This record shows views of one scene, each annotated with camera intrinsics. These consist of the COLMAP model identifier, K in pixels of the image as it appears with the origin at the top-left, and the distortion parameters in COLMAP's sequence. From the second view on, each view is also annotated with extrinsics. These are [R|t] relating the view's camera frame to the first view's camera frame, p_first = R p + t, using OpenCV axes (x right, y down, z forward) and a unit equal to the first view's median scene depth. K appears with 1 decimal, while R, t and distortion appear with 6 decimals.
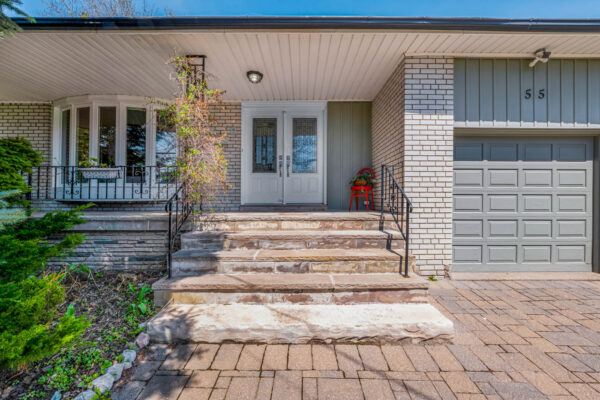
lens RADIAL K [[217.6, 0, 209.0], [0, 217.6, 201.7], [0, 0, 1]] dist [-0.000597, -0.000112]
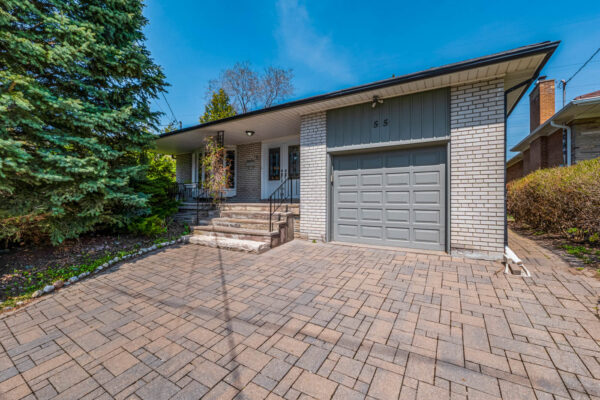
lens RADIAL K [[257.5, 0, 298.0], [0, 257.5, 197.2], [0, 0, 1]] dist [-0.000843, 0.000177]
pose [[0.841846, -0.004707, -0.539697, 2.244903], [-0.002024, 0.999927, -0.011878, 0.032380], [0.539714, 0.011092, 0.841775, -0.875752]]
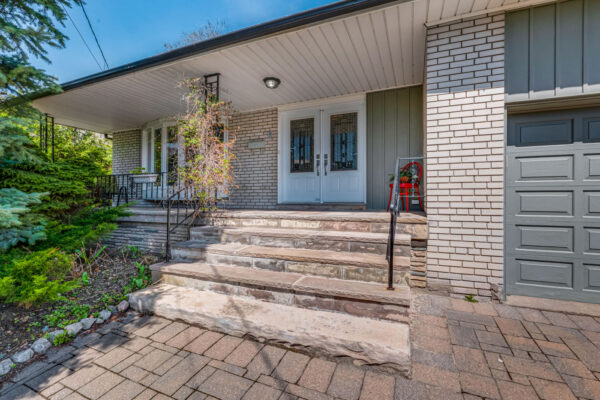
lens RADIAL K [[198.1, 0, 275.1], [0, 198.1, 199.9], [0, 0, 1]] dist [-0.007677, 0.000053]
pose [[0.949060, 0.001604, -0.315091, 0.648233], [-0.003284, 0.999983, -0.004799, 0.002456], [0.315078, 0.005589, 0.949049, 0.114217]]
